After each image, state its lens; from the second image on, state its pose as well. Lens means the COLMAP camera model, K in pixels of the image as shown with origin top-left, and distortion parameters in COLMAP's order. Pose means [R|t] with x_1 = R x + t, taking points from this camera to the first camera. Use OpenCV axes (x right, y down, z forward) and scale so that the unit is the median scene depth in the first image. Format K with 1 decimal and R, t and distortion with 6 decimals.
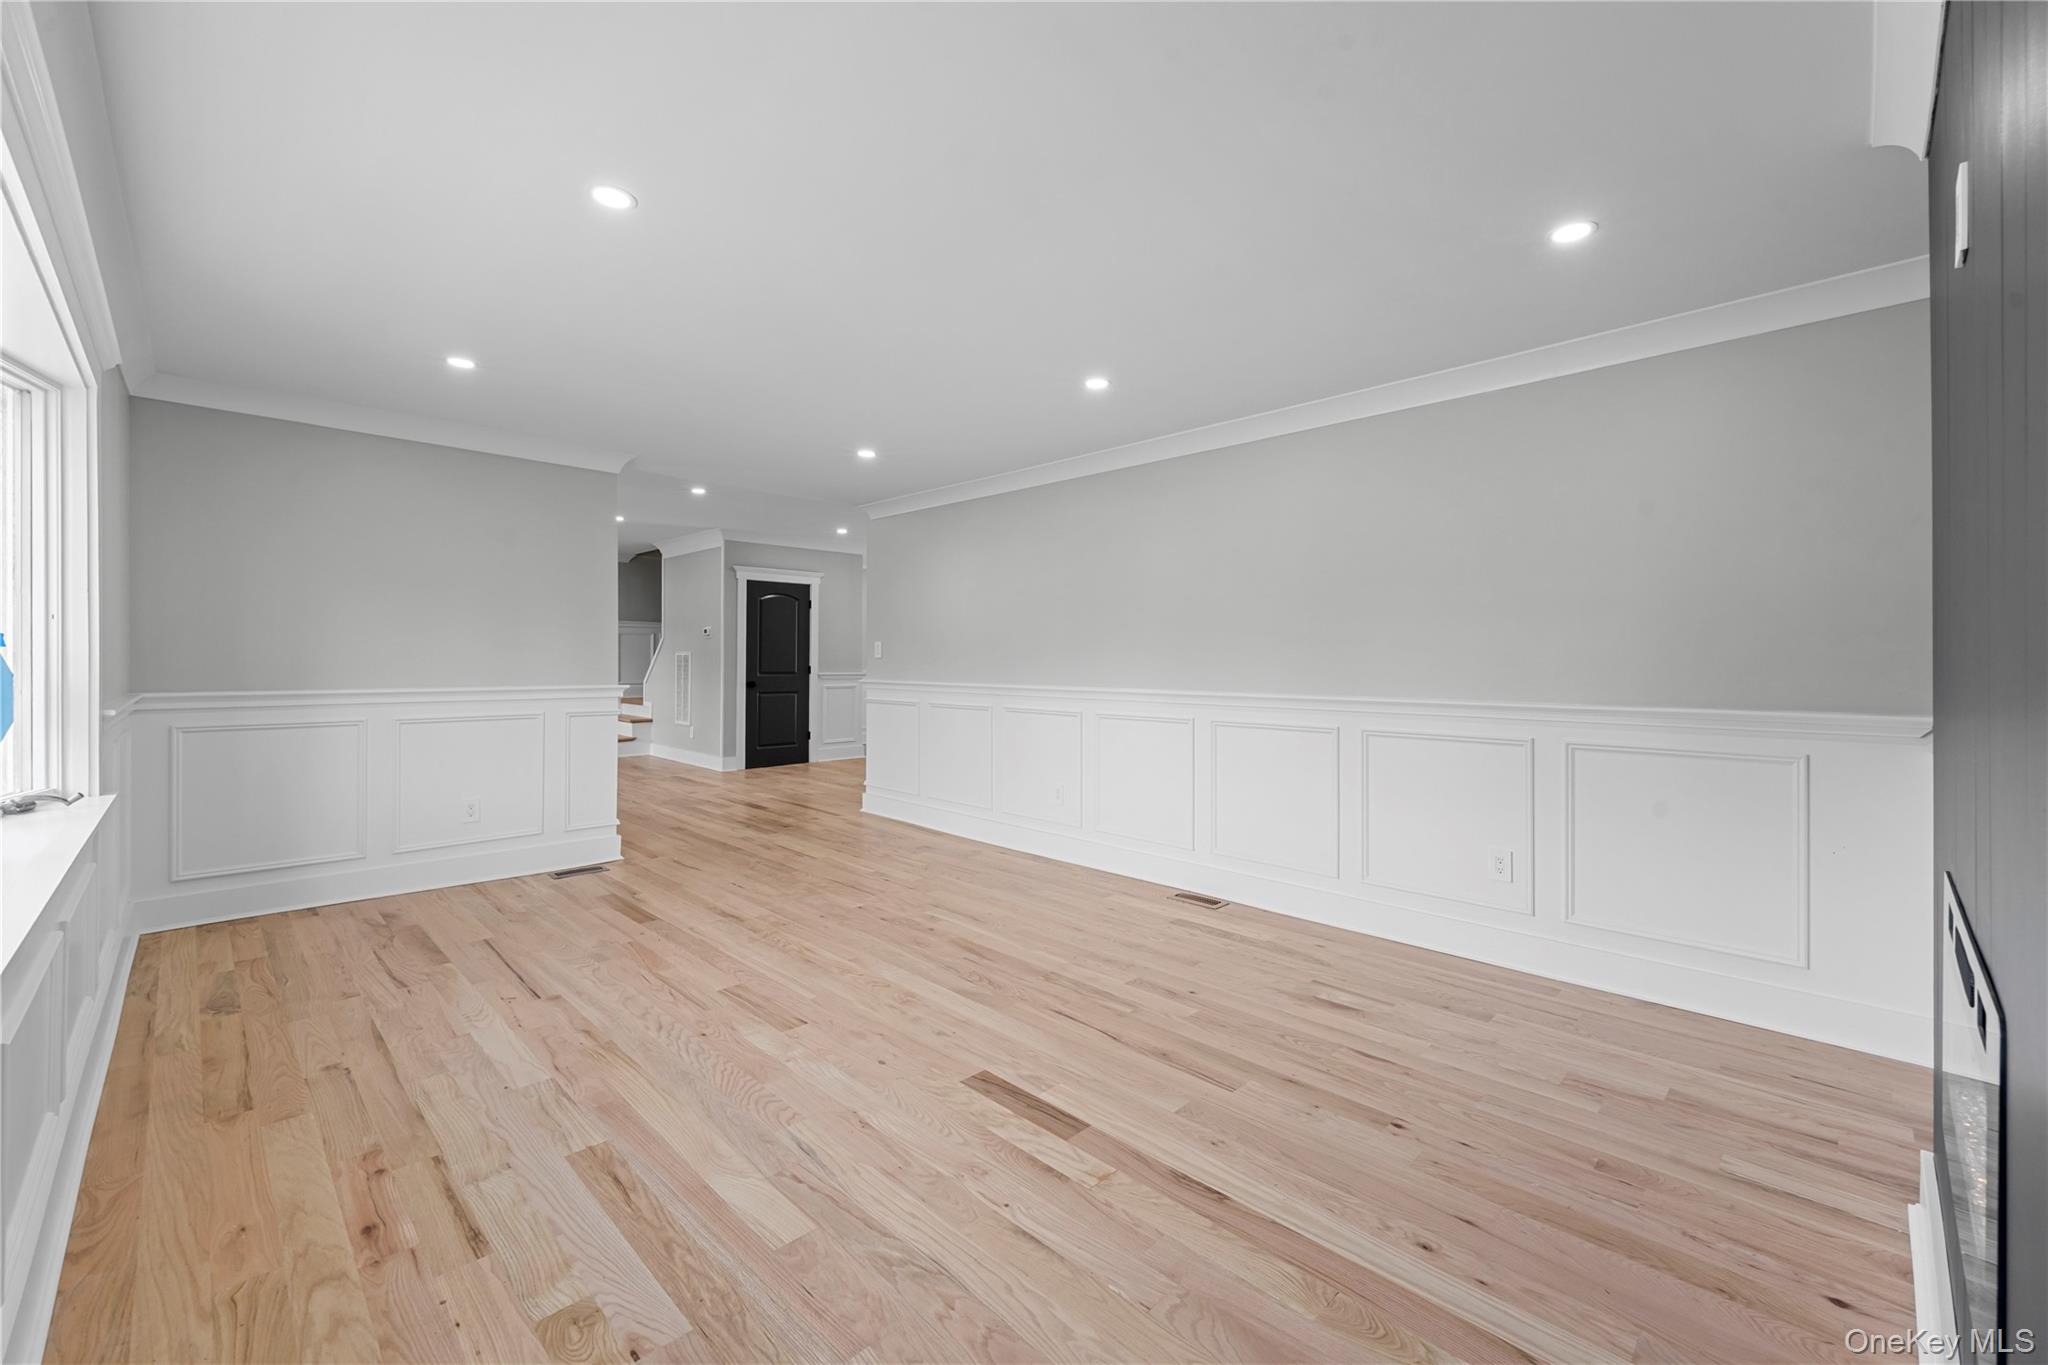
lens RADIAL K [[831.9, 0, 1022.0], [0, 831.9, 664.3], [0, 0, 1]] dist [0.002166, -0.000460]
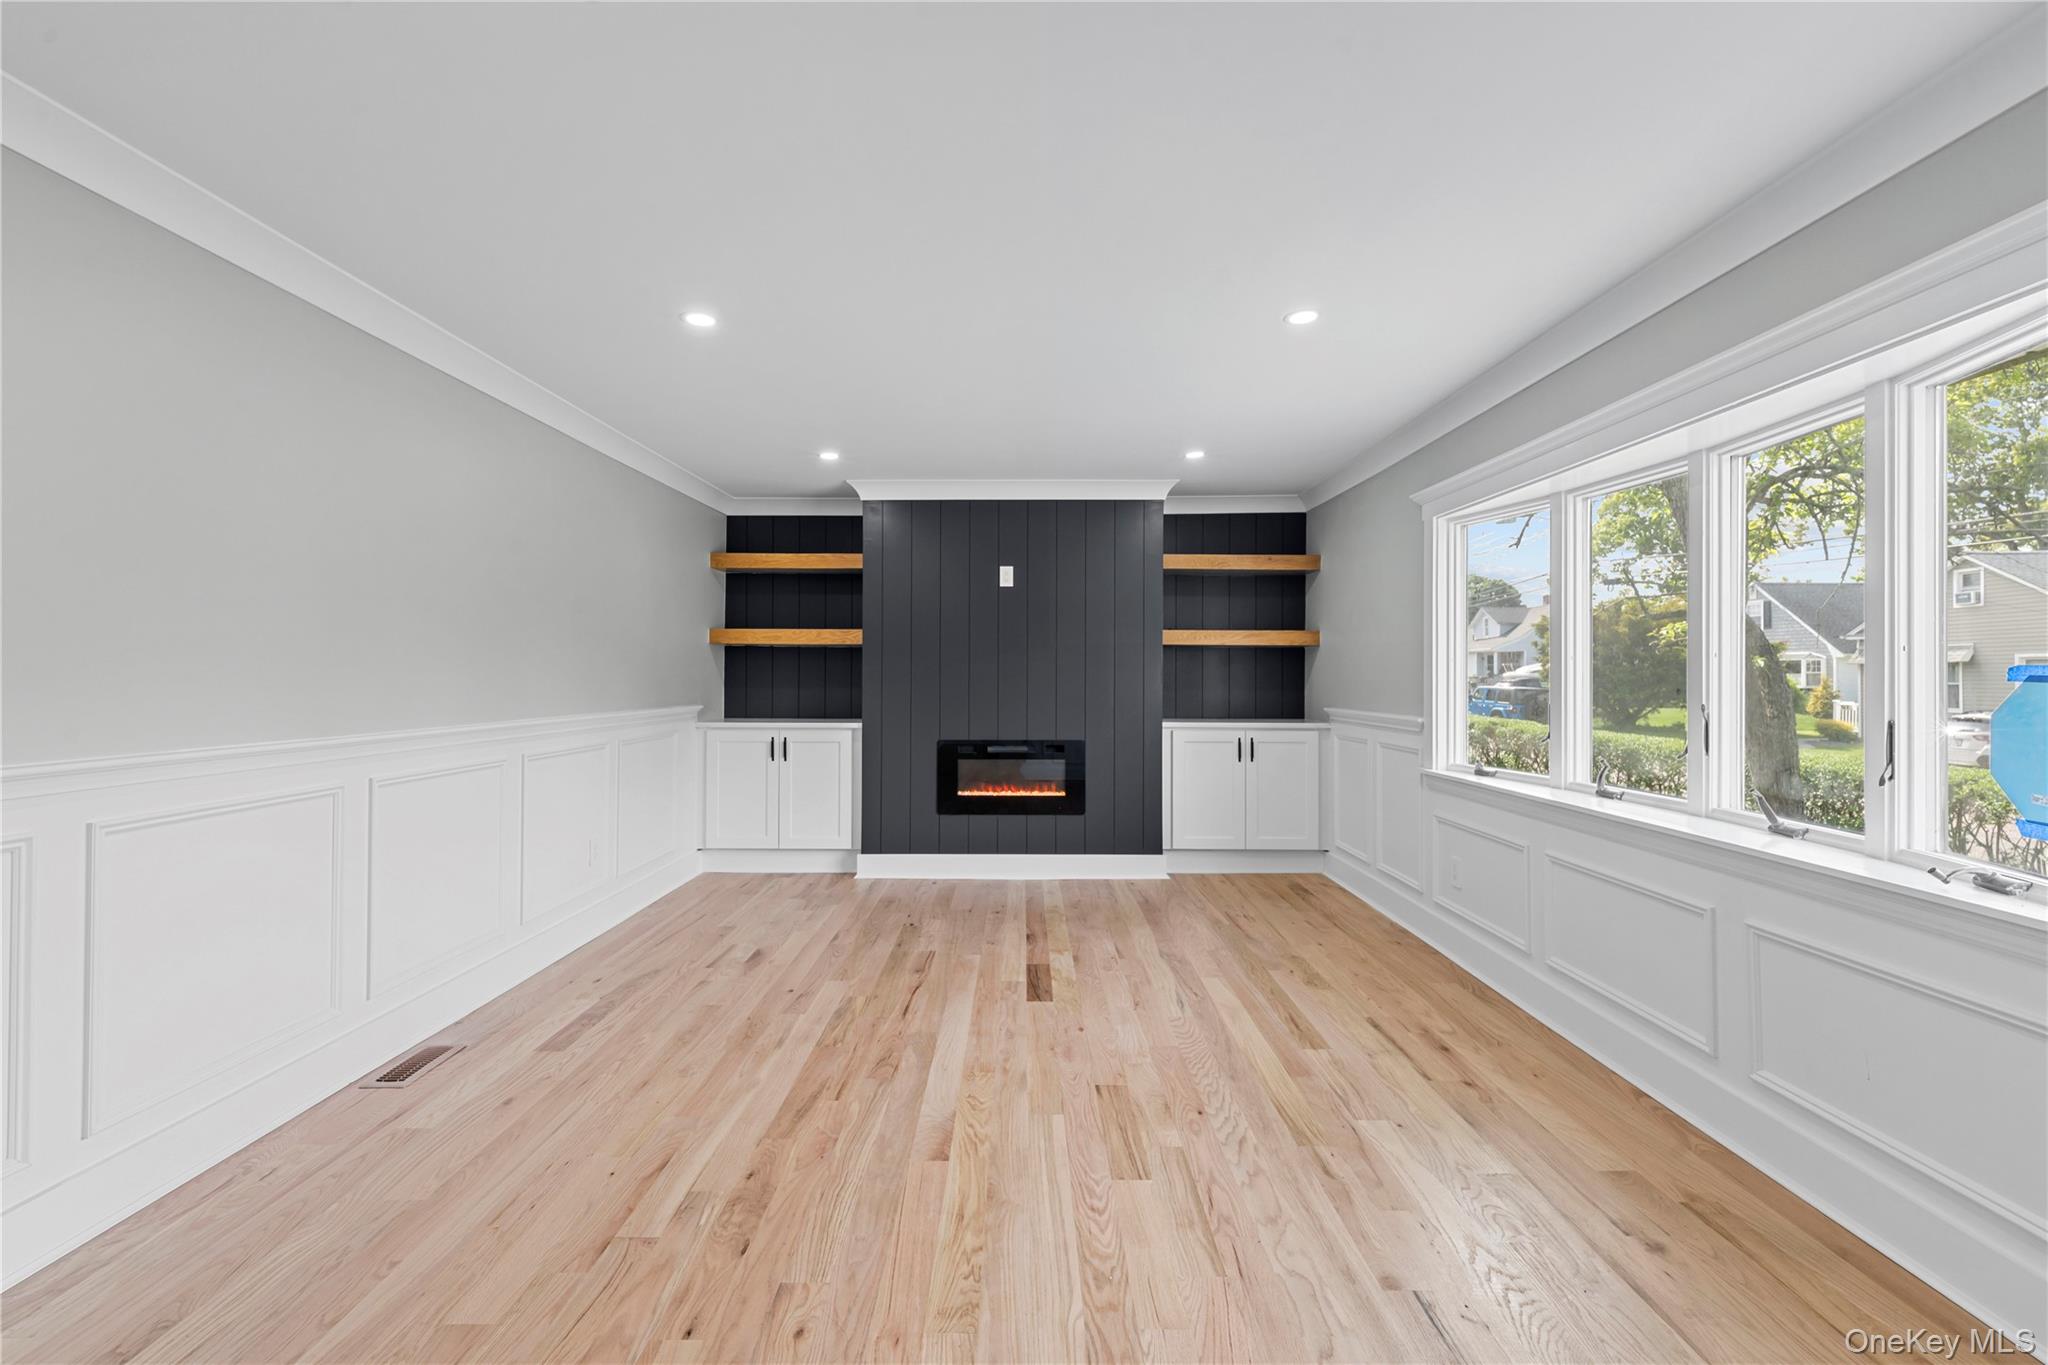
lens RADIAL K [[831.9, 0, 1025.7], [0, 831.9, 675.5], [0, 0, 1]] dist [0.002166, -0.000460]
pose [[-0.708731, -0.007563, 0.705439, -0.845209], [-0.002255, 0.999962, 0.008455, -0.025605], [-0.705476, 0.004401, -0.708721, 1.702078]]
